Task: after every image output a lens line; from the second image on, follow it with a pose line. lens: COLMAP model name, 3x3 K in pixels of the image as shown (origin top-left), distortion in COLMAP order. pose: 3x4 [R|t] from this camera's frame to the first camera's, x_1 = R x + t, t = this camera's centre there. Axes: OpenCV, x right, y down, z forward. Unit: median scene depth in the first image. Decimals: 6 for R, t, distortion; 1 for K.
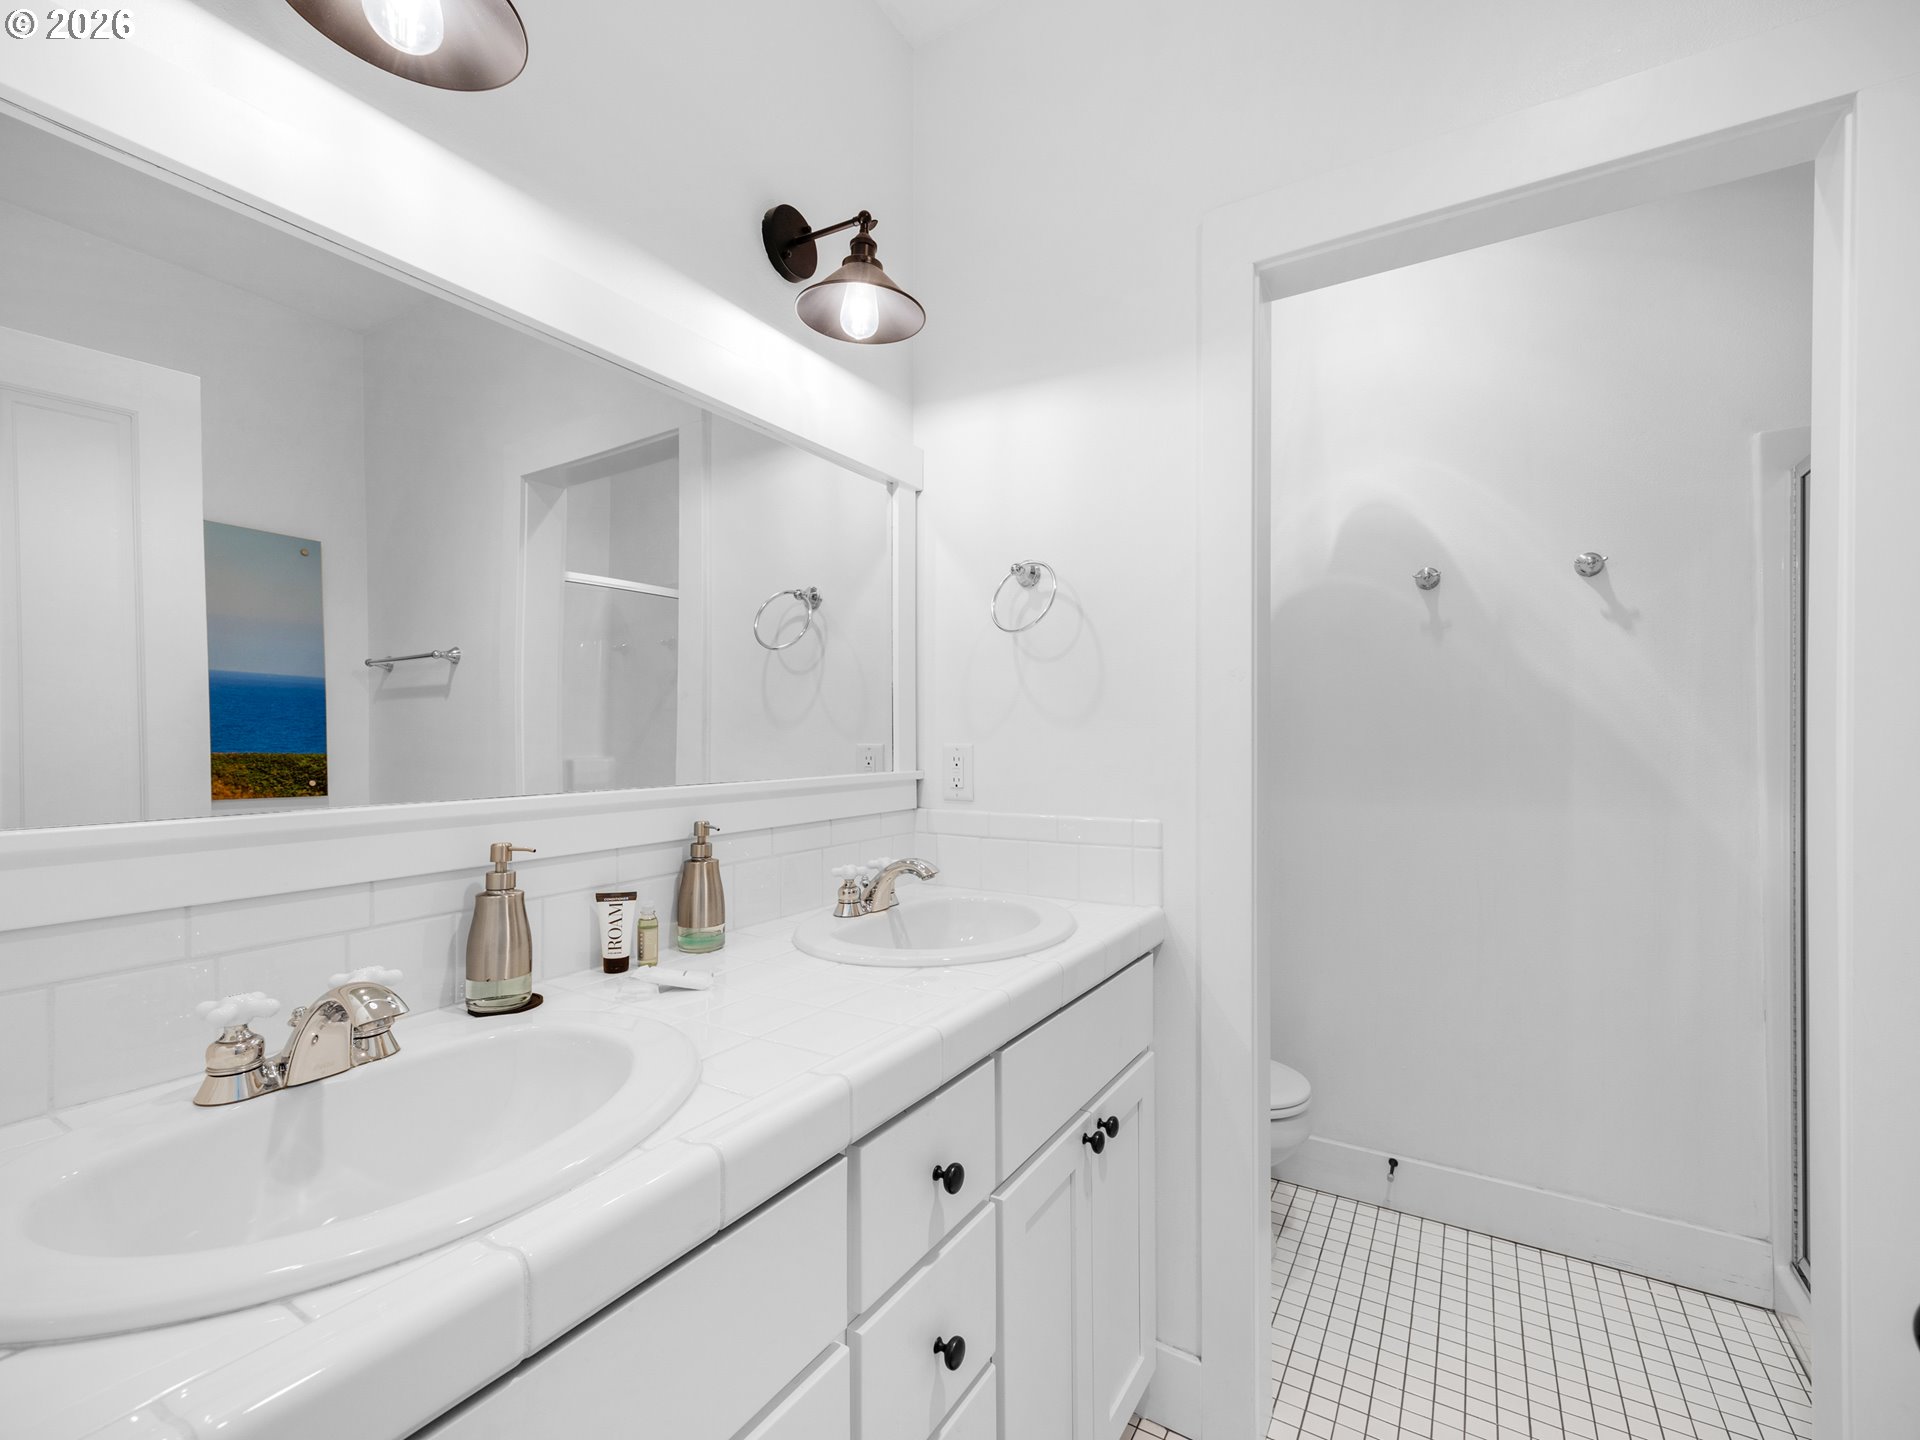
lens RADIAL K [[833.2, 0, 962.9], [0, 833.2, 695.1], [0, 0, 1]] dist [0.002155, -0.000771]
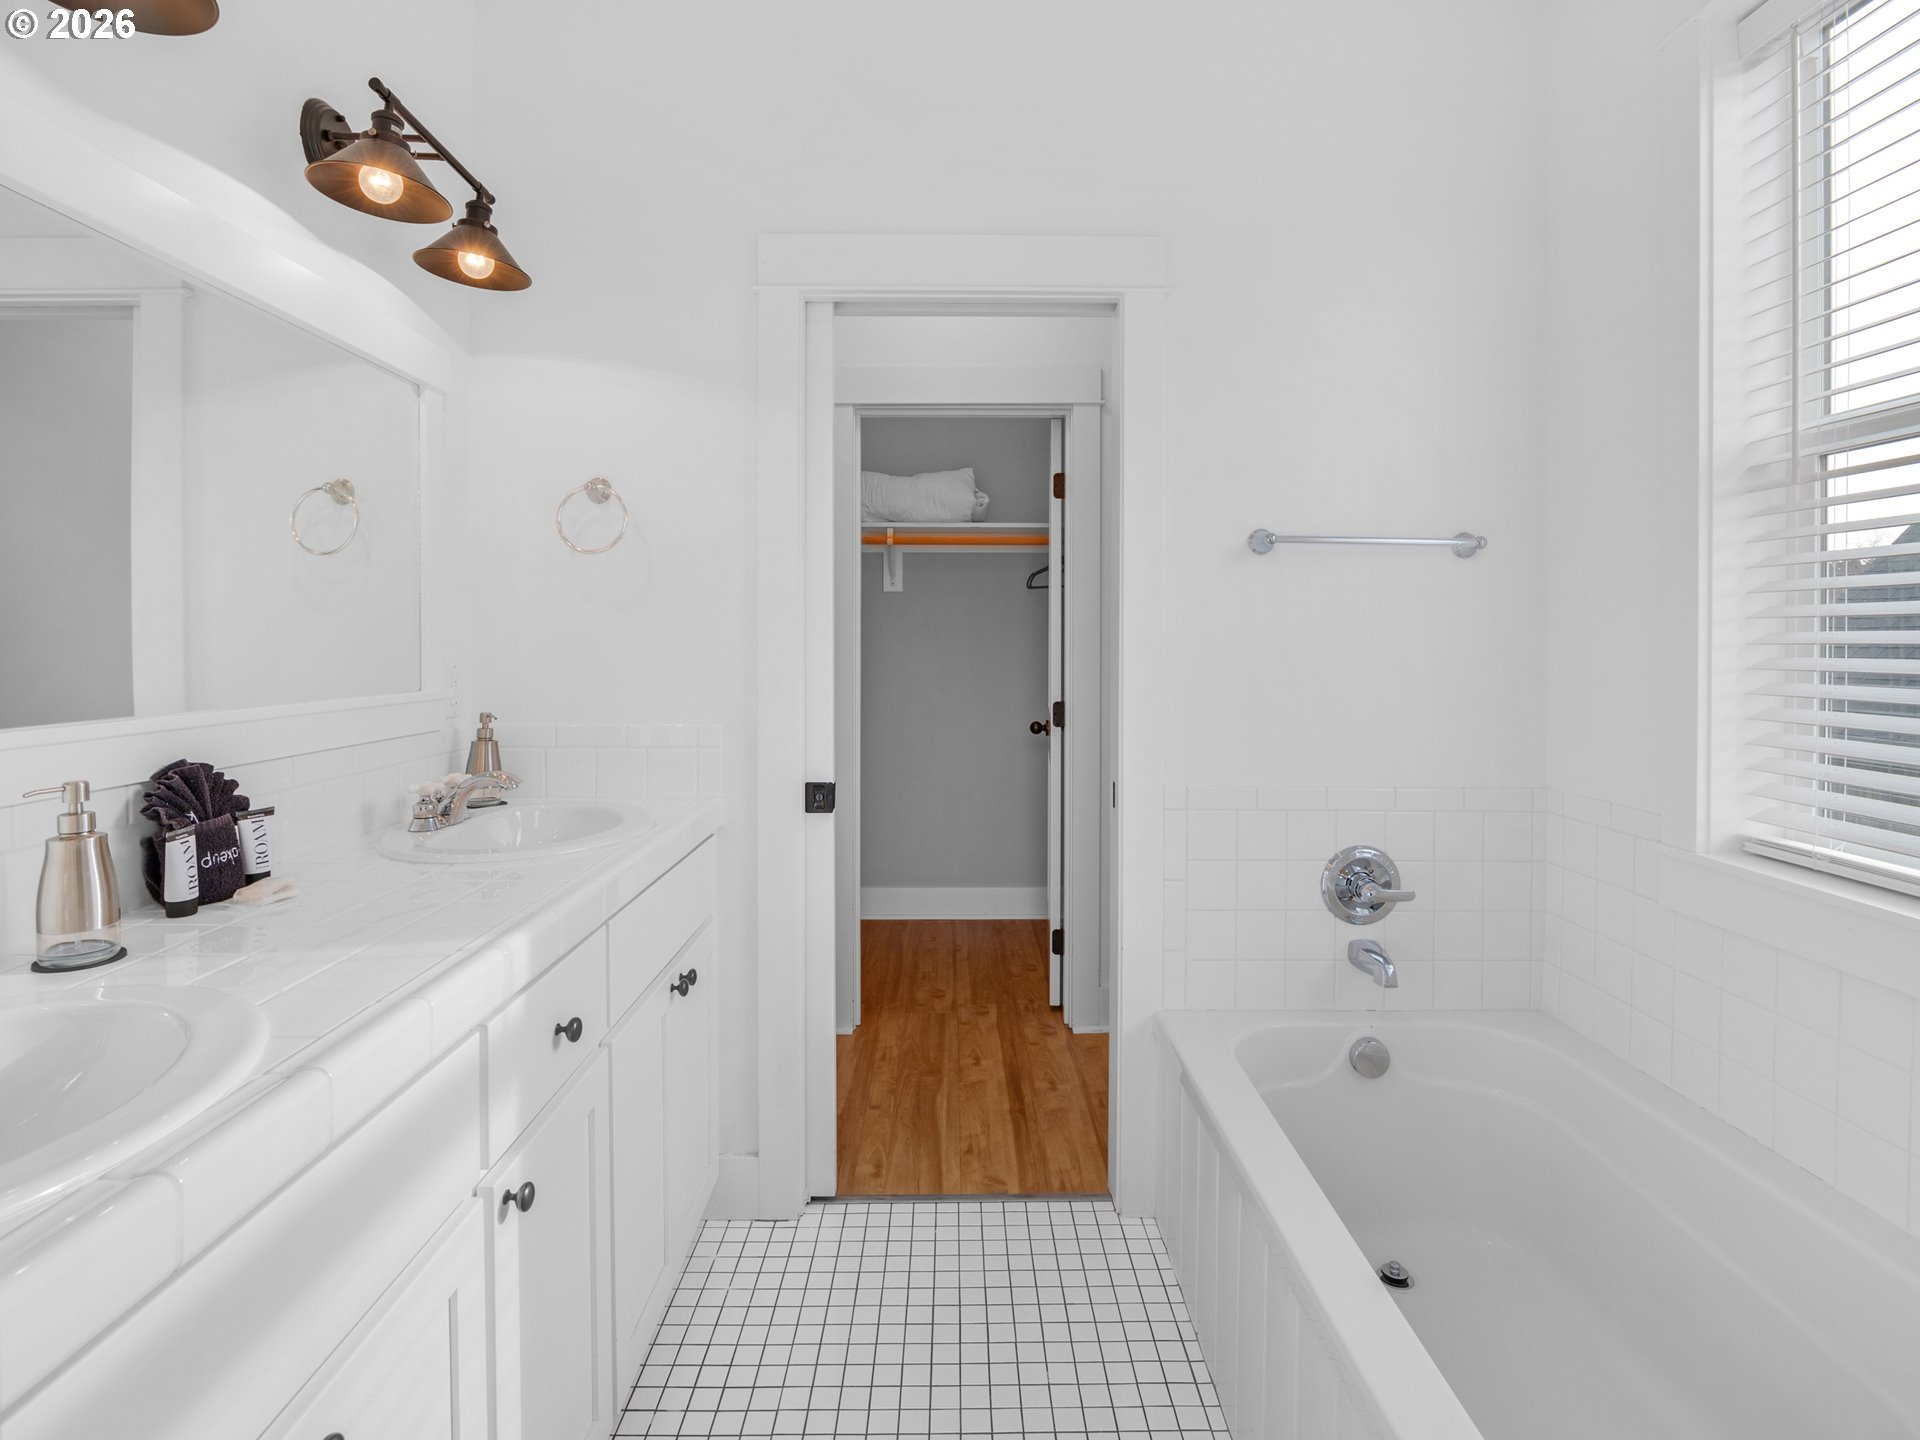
lens RADIAL K [[1662.0, 0, 962.4], [0, 1662.0, 635.8], [0, 0, 1]] dist [0.005662, -0.005046]
pose [[0.840778, -0.035452, 0.540218, -0.780668], [0.014272, 0.998958, 0.043344, -0.058705], [-0.541192, -0.028733, 0.840408, -1.206926]]
